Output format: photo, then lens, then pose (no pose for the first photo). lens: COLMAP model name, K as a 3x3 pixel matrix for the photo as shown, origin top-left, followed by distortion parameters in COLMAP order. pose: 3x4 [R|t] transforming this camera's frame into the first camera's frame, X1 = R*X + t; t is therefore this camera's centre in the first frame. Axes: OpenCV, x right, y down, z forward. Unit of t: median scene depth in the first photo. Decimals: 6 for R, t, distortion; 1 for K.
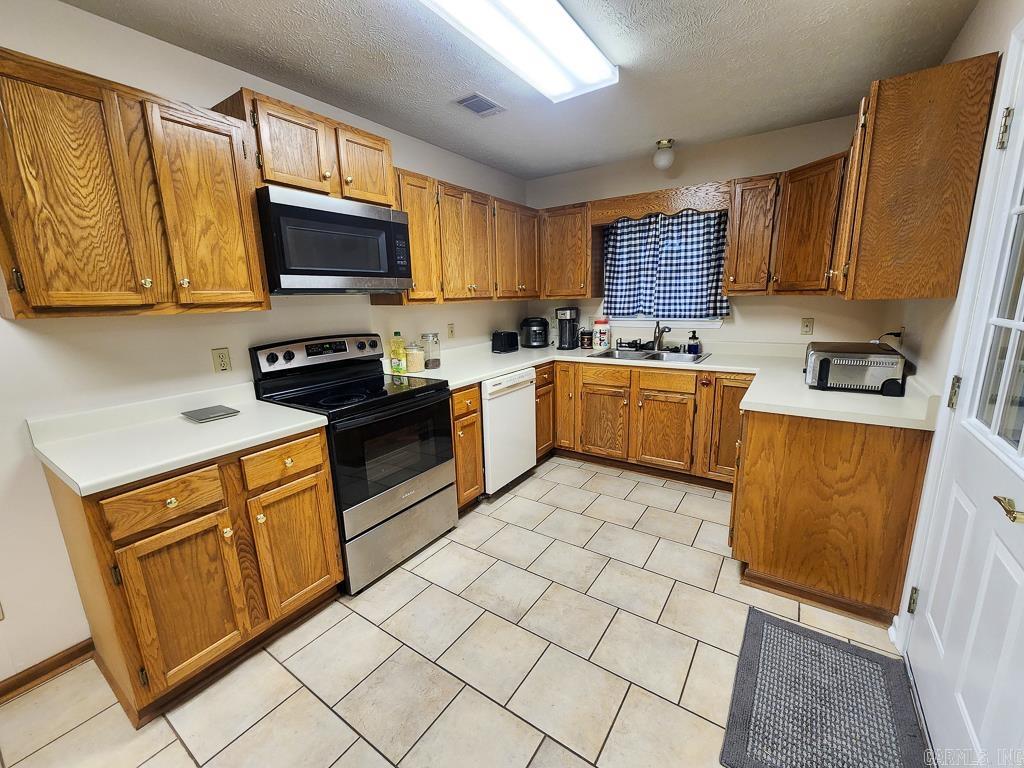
lens RADIAL K [[421.6, 0, 511.4], [0, 421.6, 383.6], [0, 0, 1]] dist [-0.000930, 0.000502]
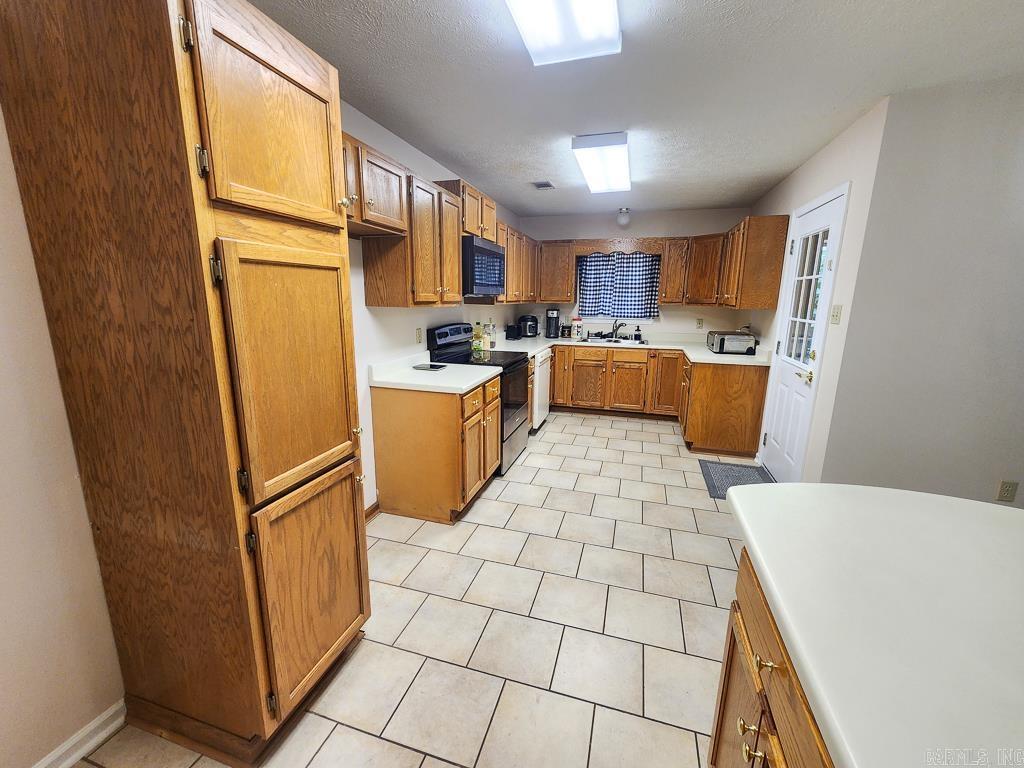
lens RADIAL K [[421.6, 0, 510.7], [0, 421.6, 383.1], [0, 0, 1]] dist [-0.000930, 0.000502]
pose [[0.955114, -0.025150, 0.295170, -0.598194], [0.026385, 0.999652, -0.000202, 0.094184], [-0.295063, 0.007981, 0.955445, -0.455279]]
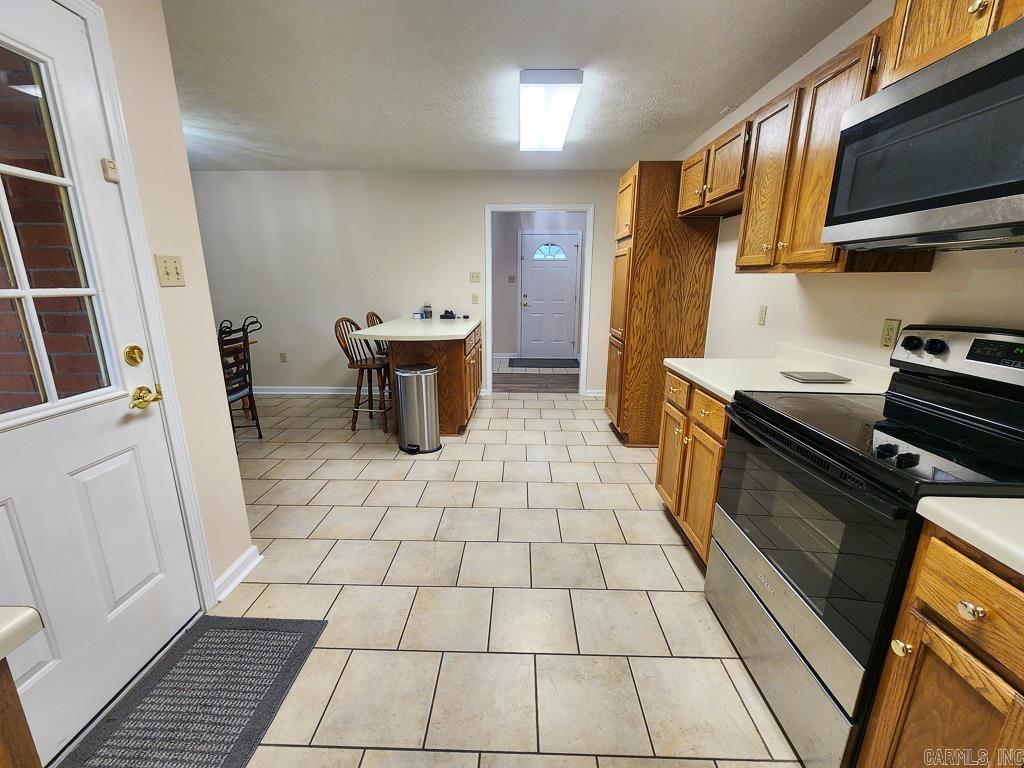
lens RADIAL K [[421.6, 0, 505.7], [0, 421.6, 384.9], [0, 0, 1]] dist [-0.000930, 0.000502]
pose [[-0.845047, 0.151615, -0.512746, 0.267514], [-0.091328, 0.903936, 0.417803, -0.170793], [0.526835, 0.399891, -0.750021, 0.899441]]
